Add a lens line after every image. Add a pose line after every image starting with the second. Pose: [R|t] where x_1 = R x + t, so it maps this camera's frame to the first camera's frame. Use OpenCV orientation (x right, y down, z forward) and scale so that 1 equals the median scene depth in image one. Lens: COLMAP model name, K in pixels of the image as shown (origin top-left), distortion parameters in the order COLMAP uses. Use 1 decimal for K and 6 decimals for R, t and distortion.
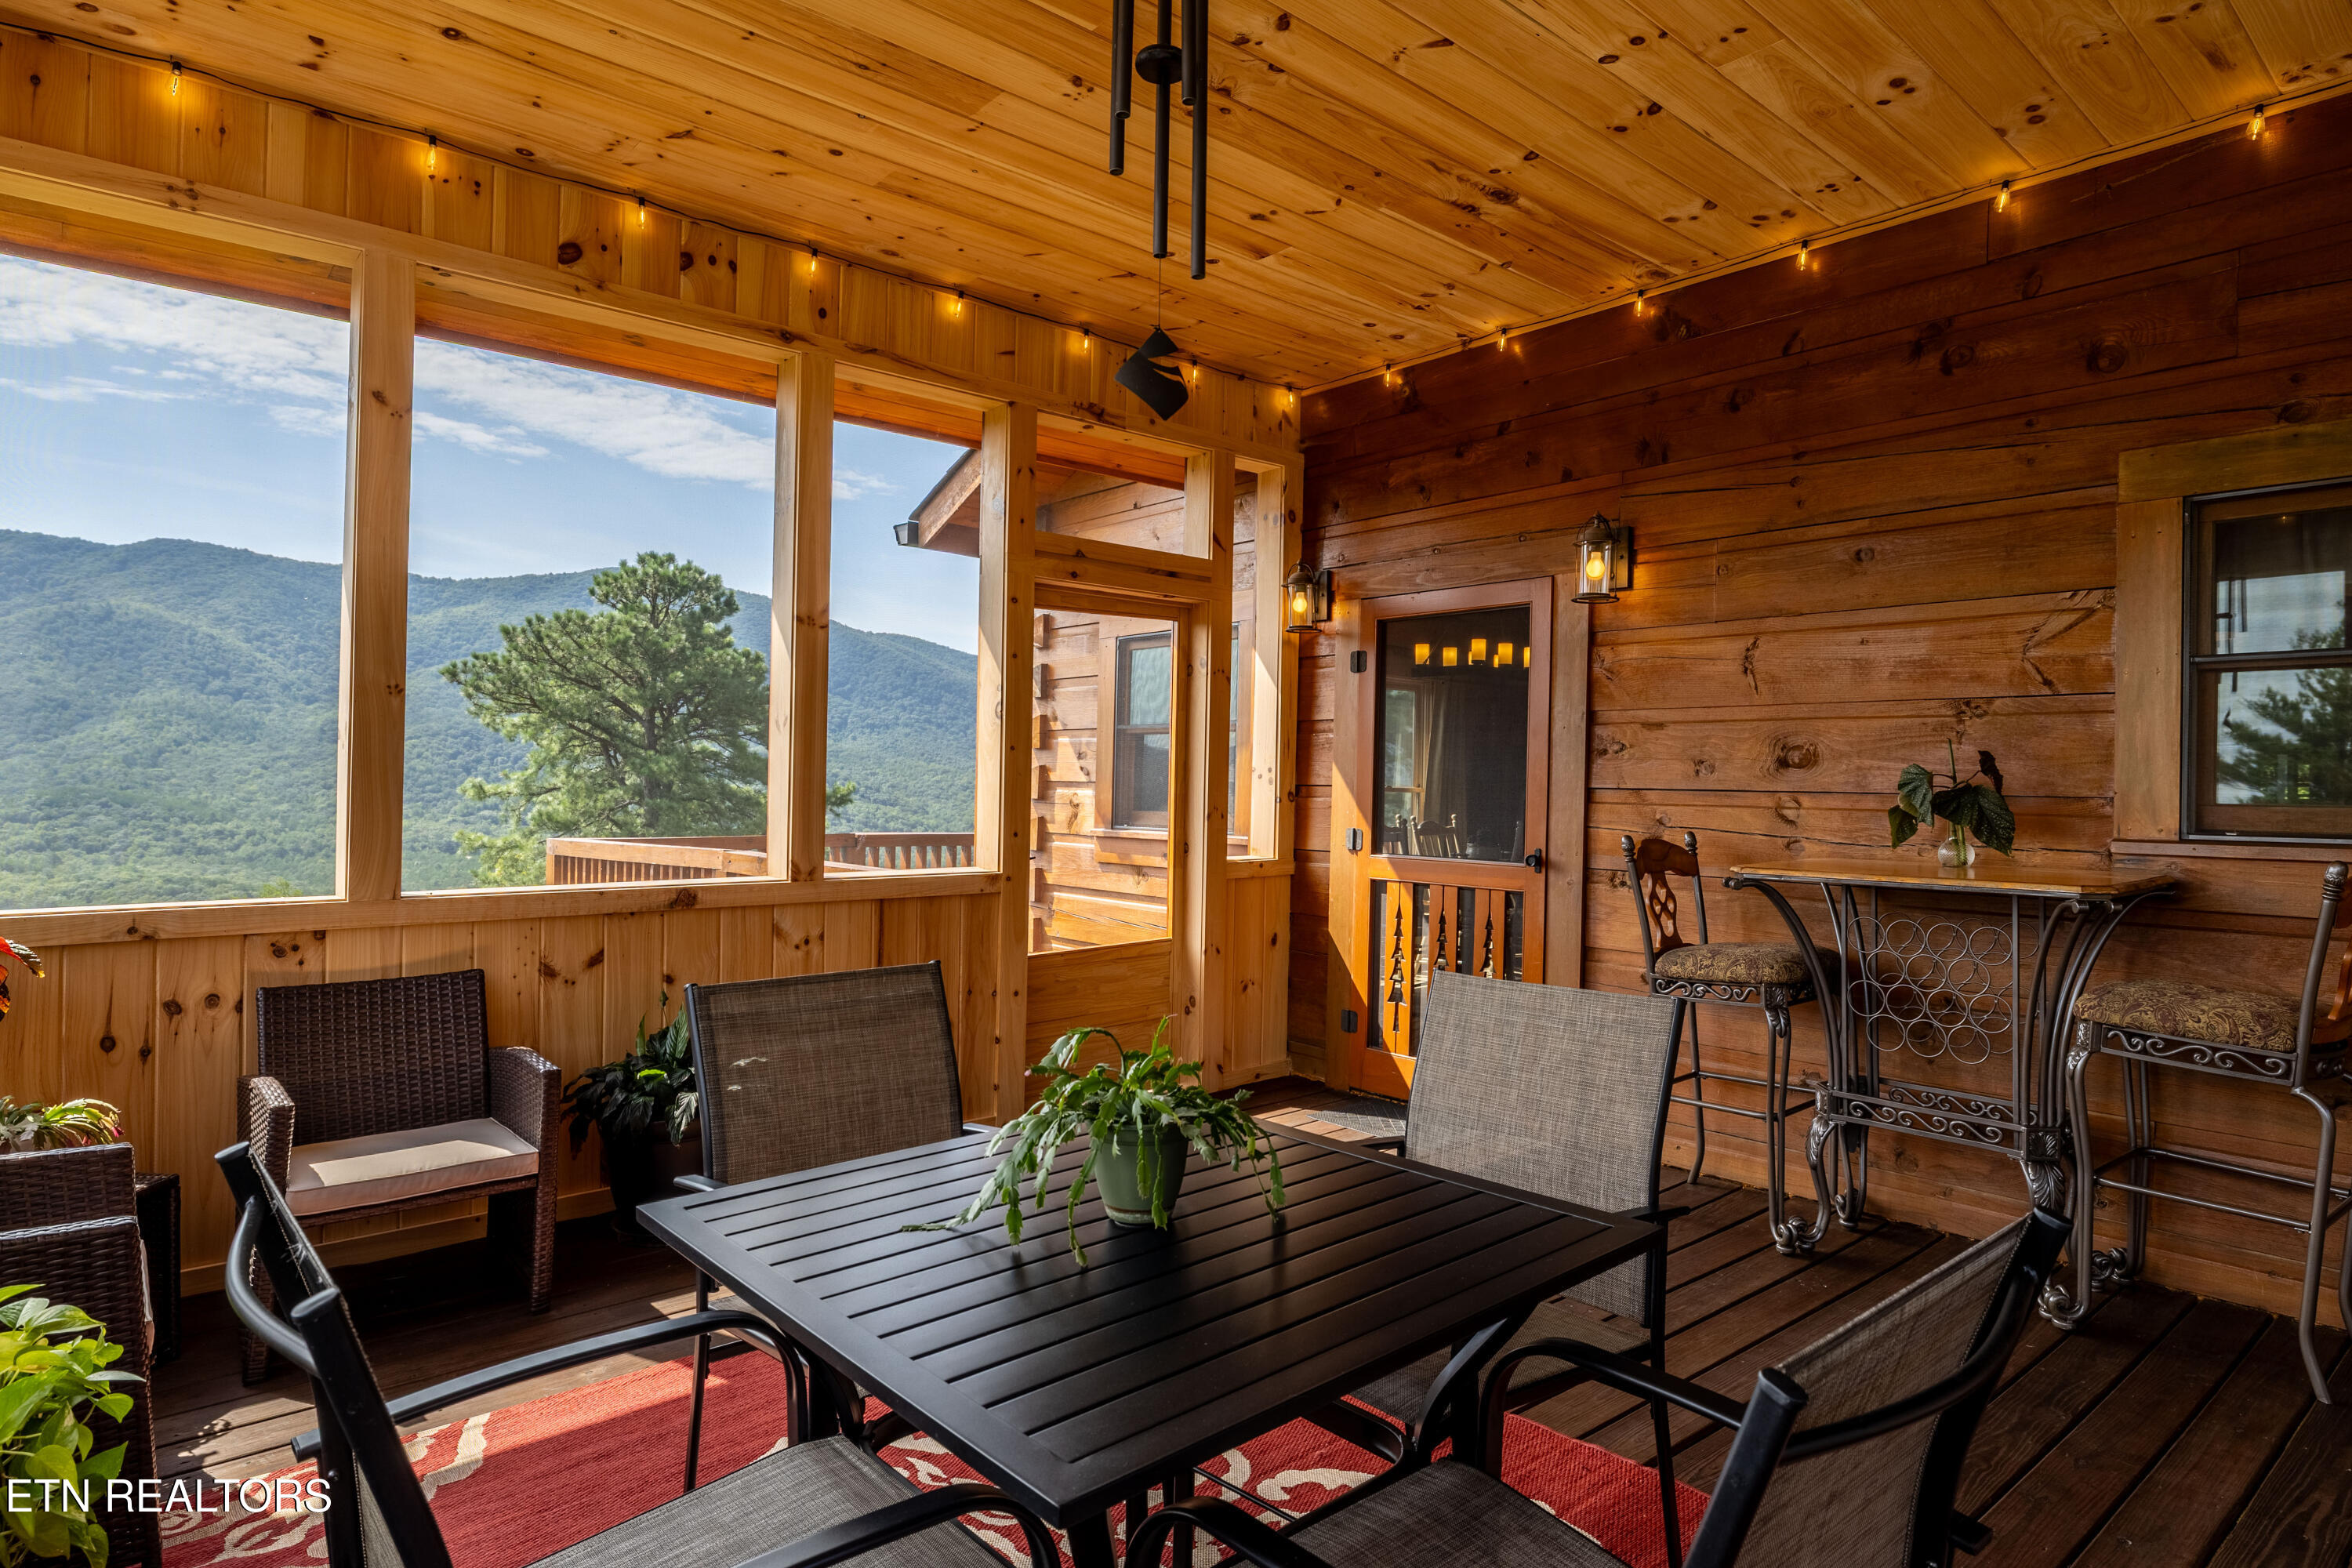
lens RADIAL K [[1339.8, 0, 1135.7], [0, 1339.8, 773.6], [0, 0, 1]] dist [0.003849, -0.003648]
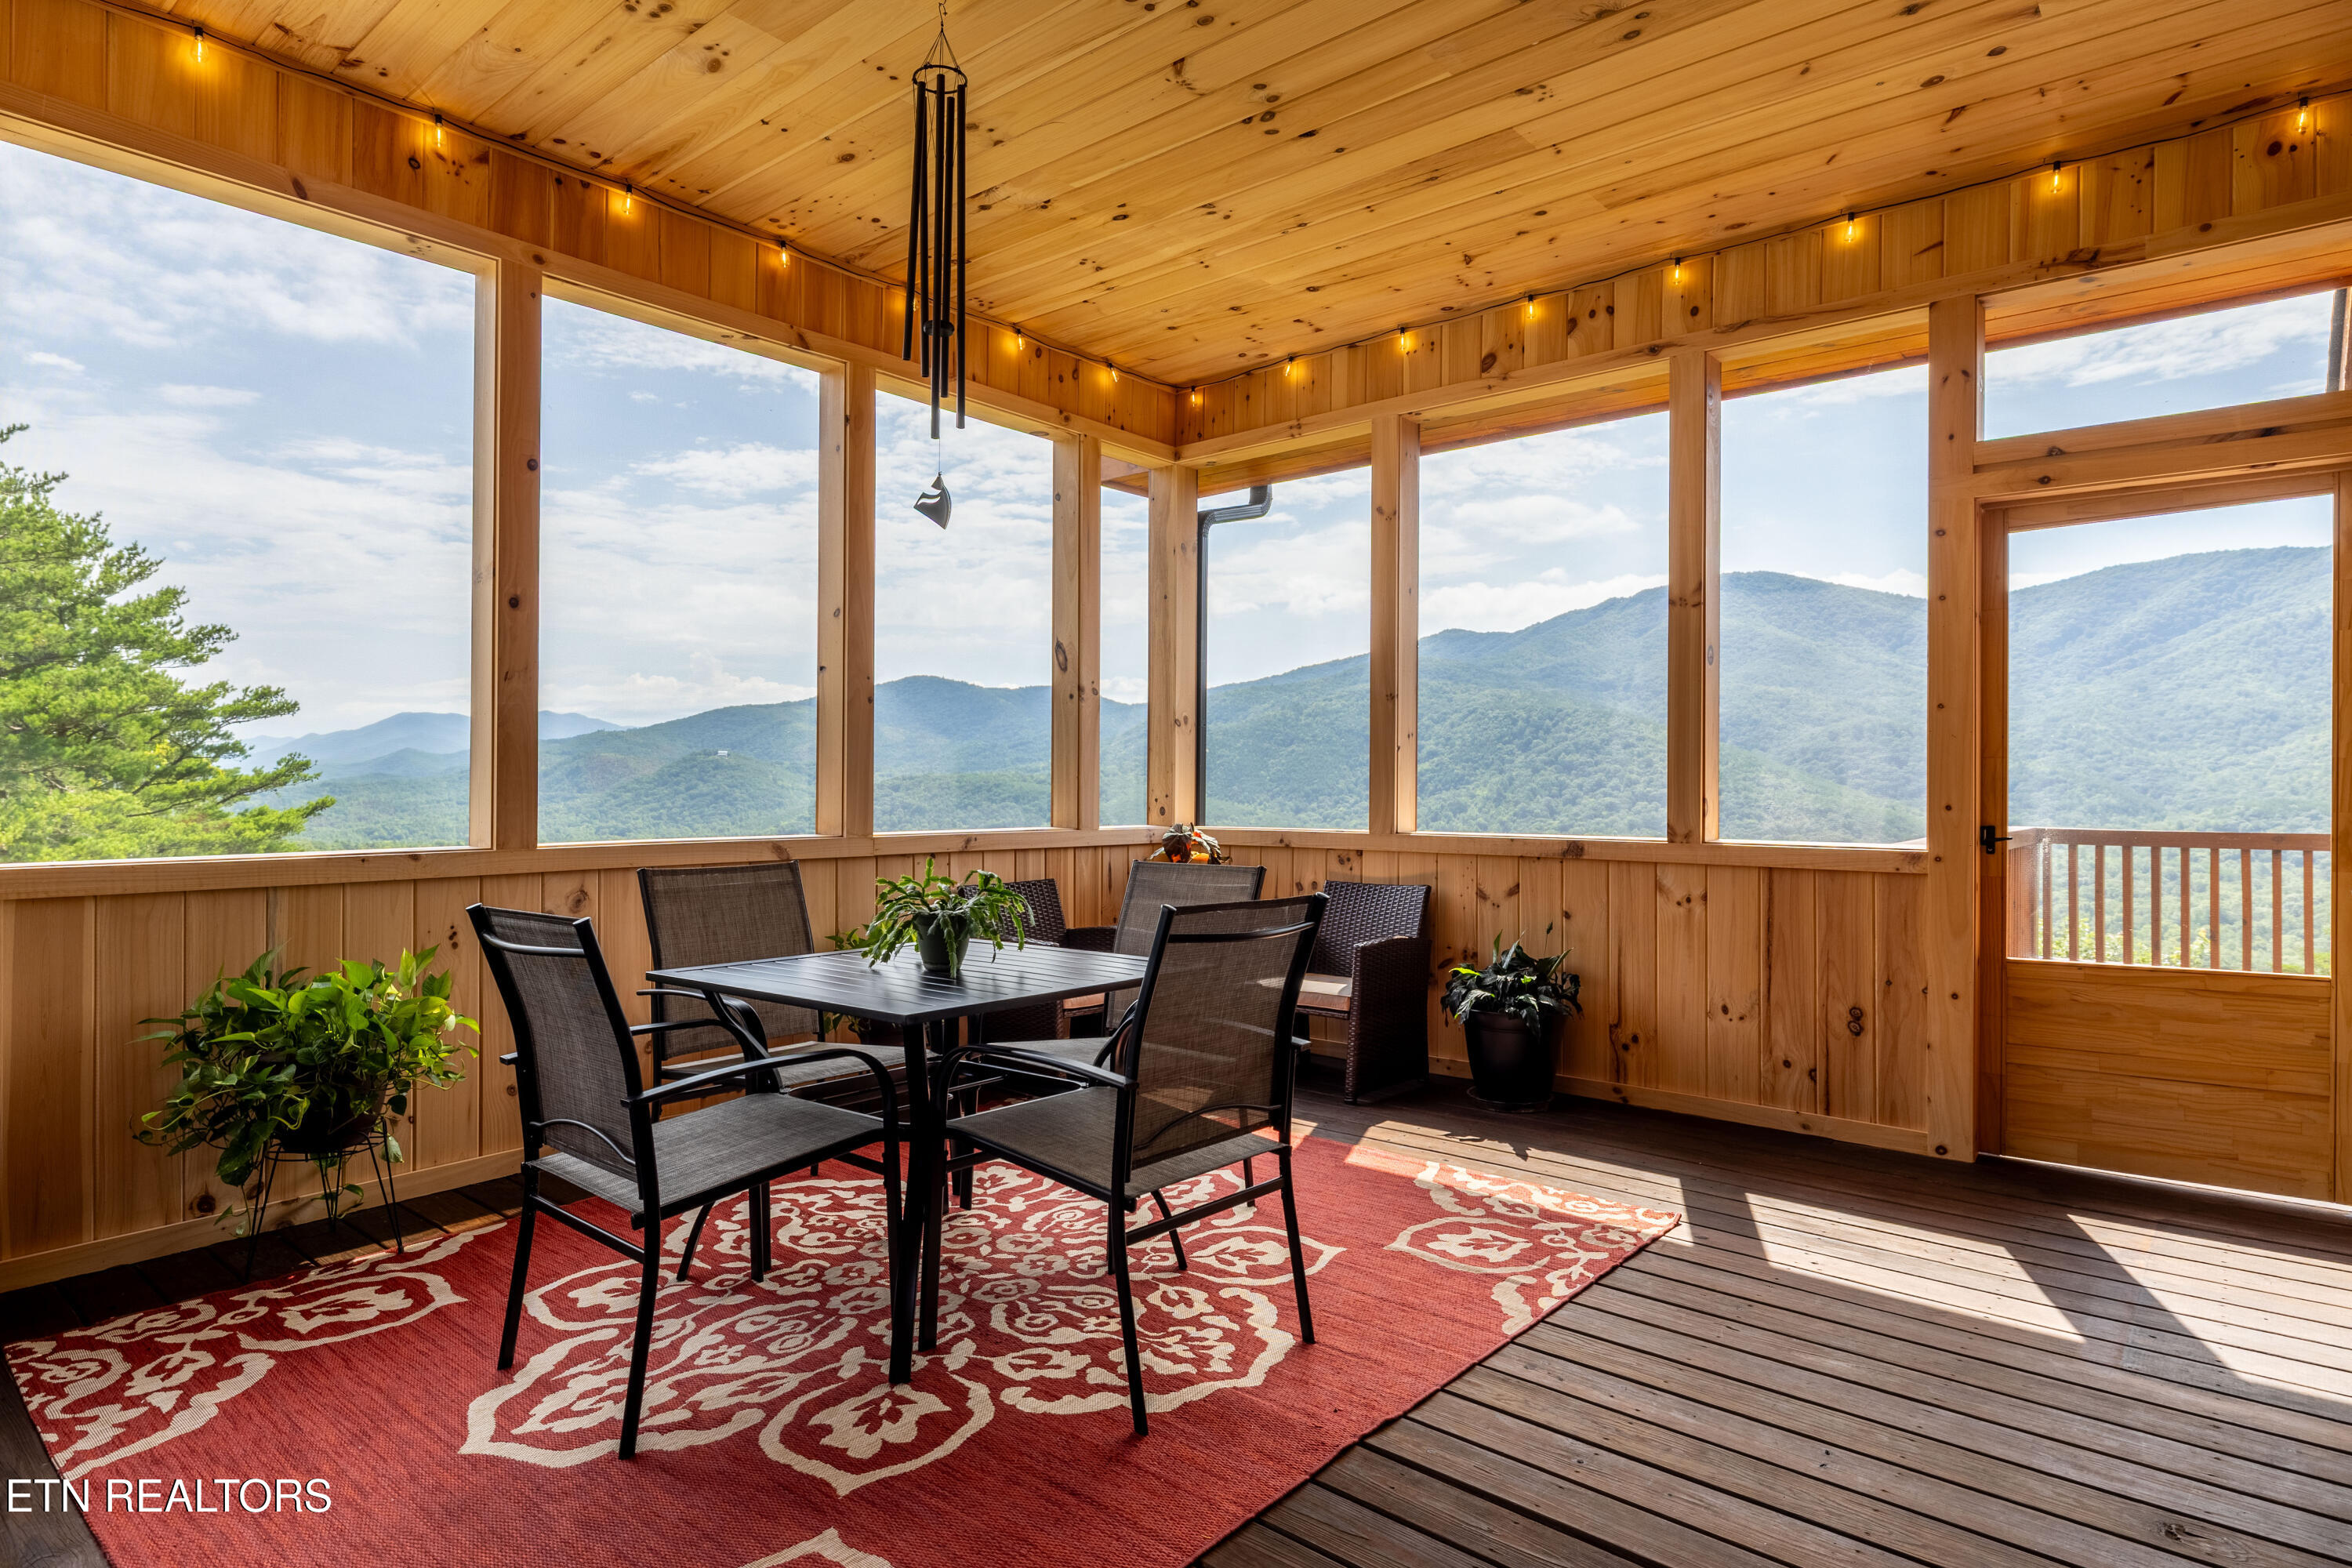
lens RADIAL K [[1339.8, 0, 1157.2], [0, 1339.8, 773.3], [0, 0, 1]] dist [0.003849, -0.003648]
pose [[0.132794, -0.016200, -0.991011, 0.756874], [0.003672, 0.999868, -0.015852, 0.039119], [0.991137, -0.001534, 0.132835, 0.432246]]
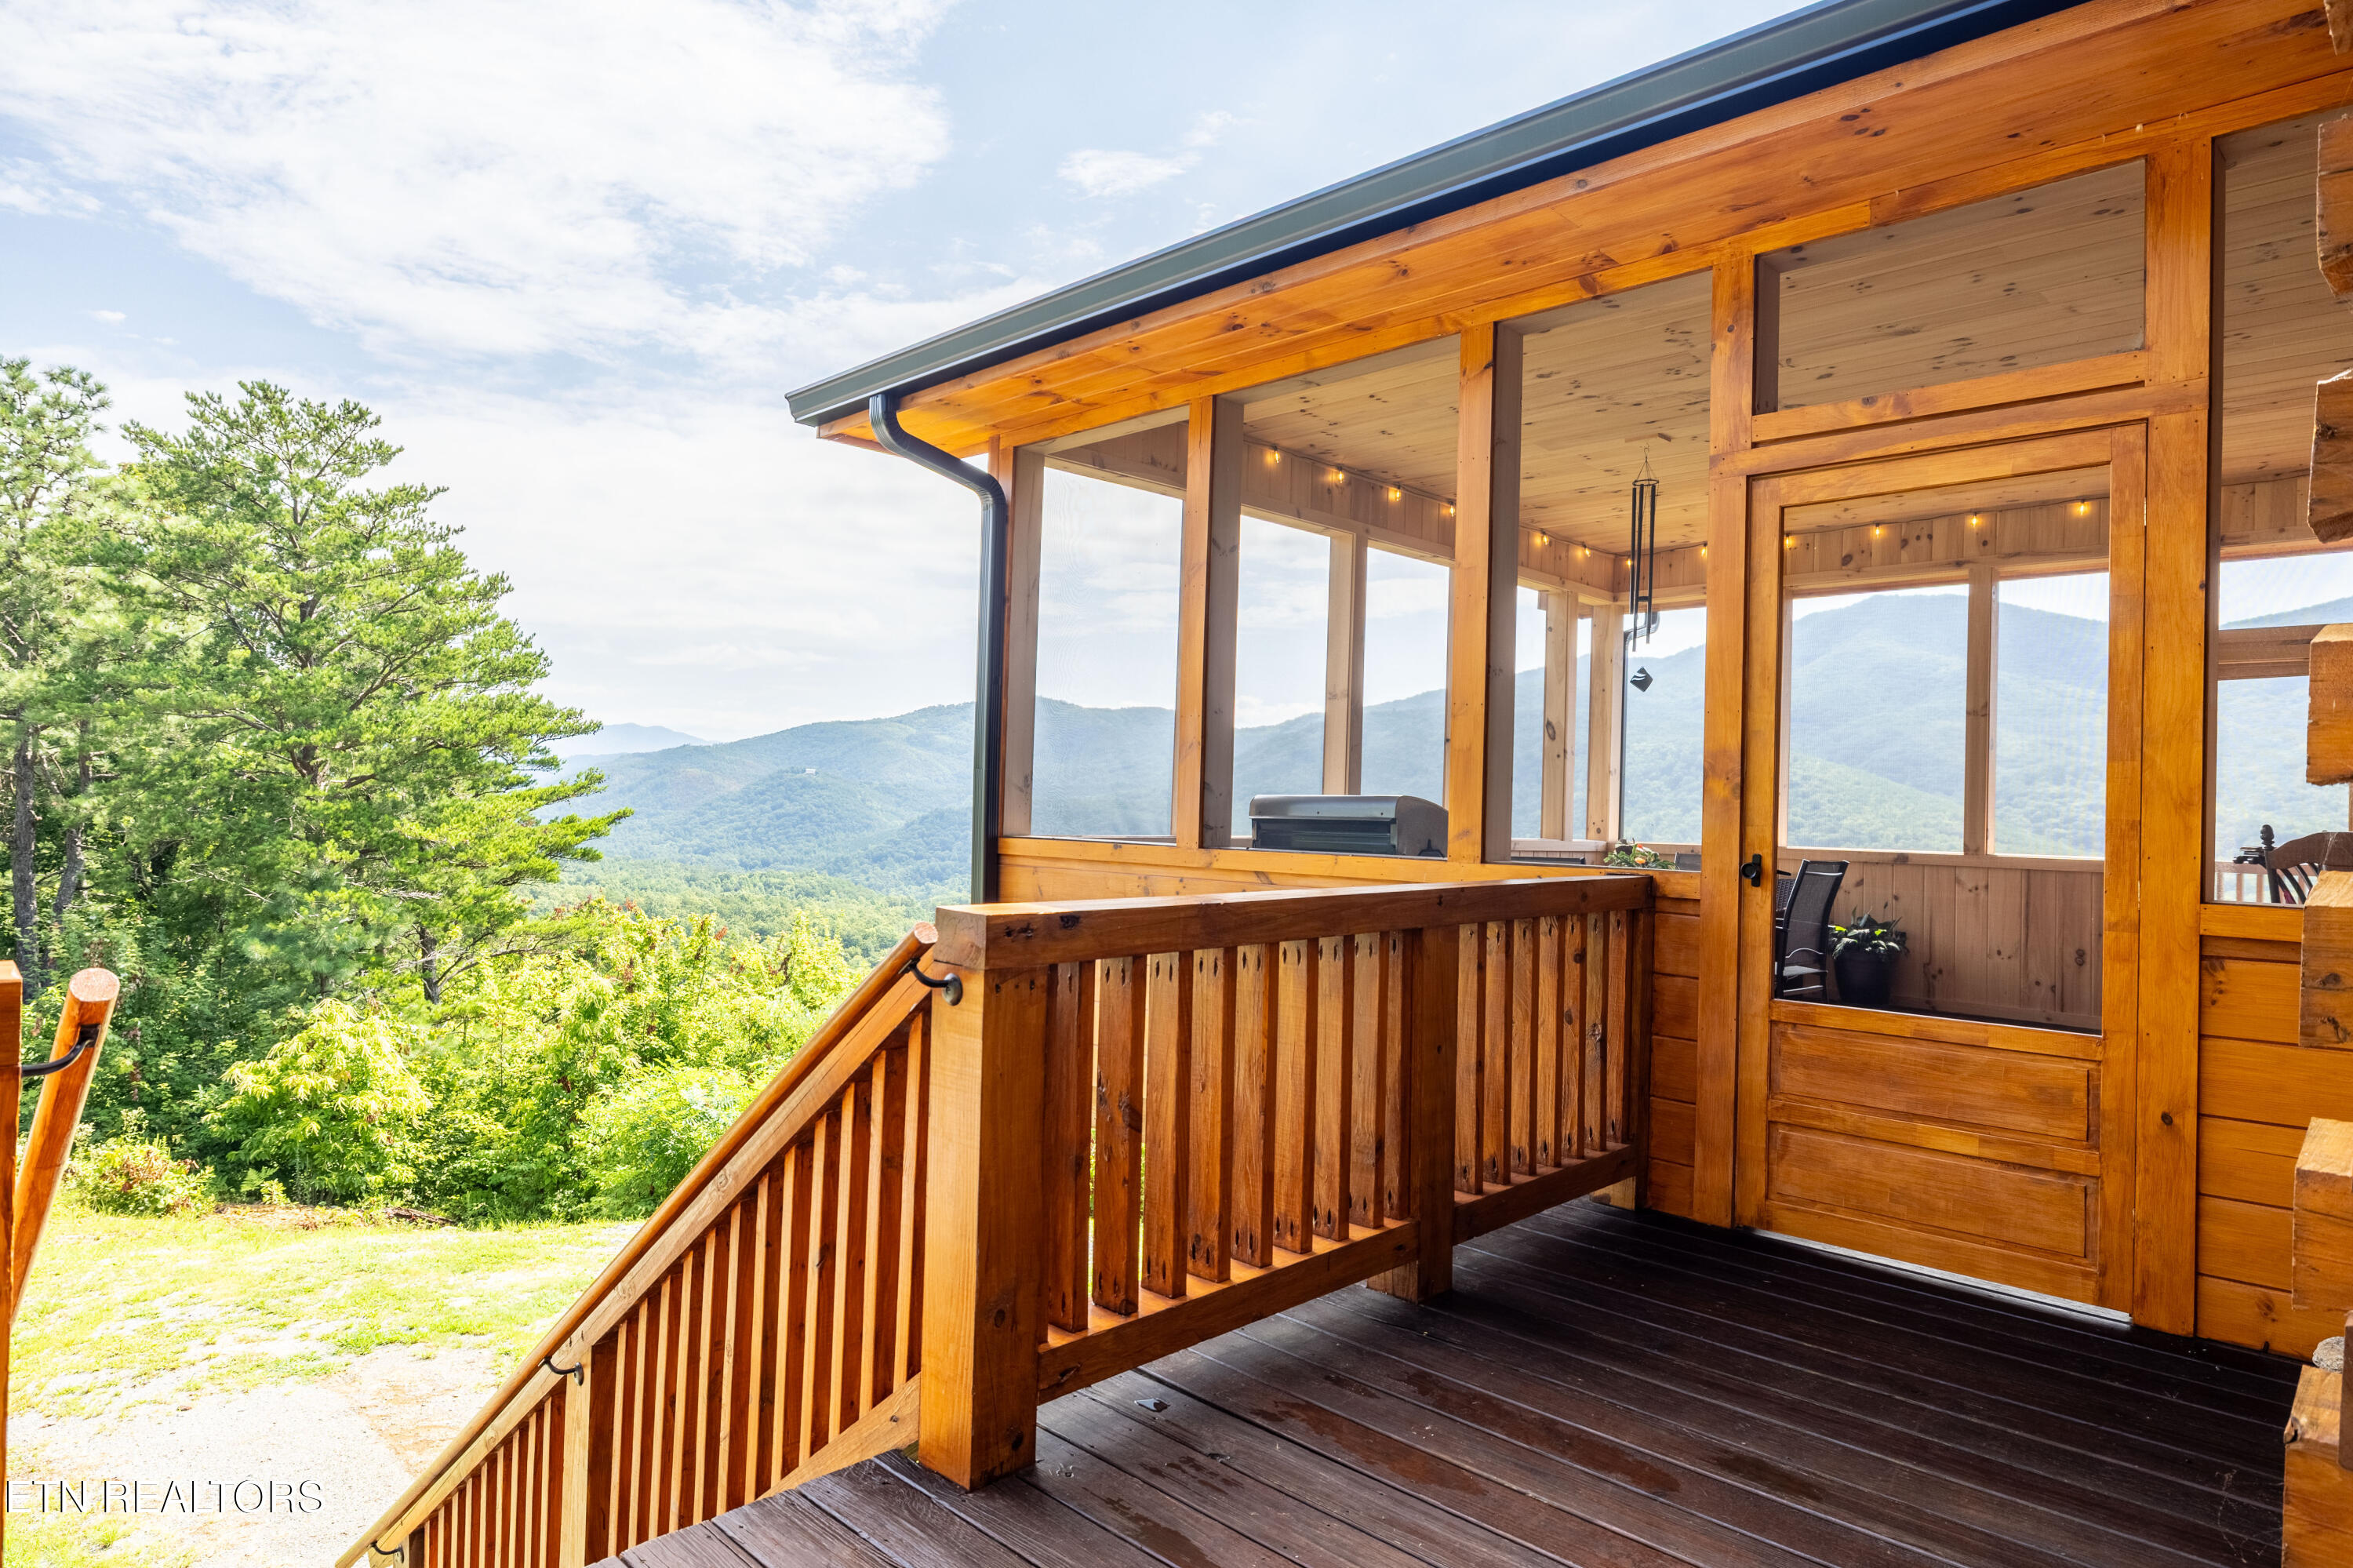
lens RADIAL K [[1441.1, 0, 1193.6], [0, 1441.1, 773.3], [0, 0, 1]] dist [0.027781, -0.003555]
pose [[0.076319, -0.033700, -0.996514, 1.633559], [-0.019815, 0.999180, -0.035308, 0.059392], [0.996887, 0.022441, 0.075589, -0.212617]]
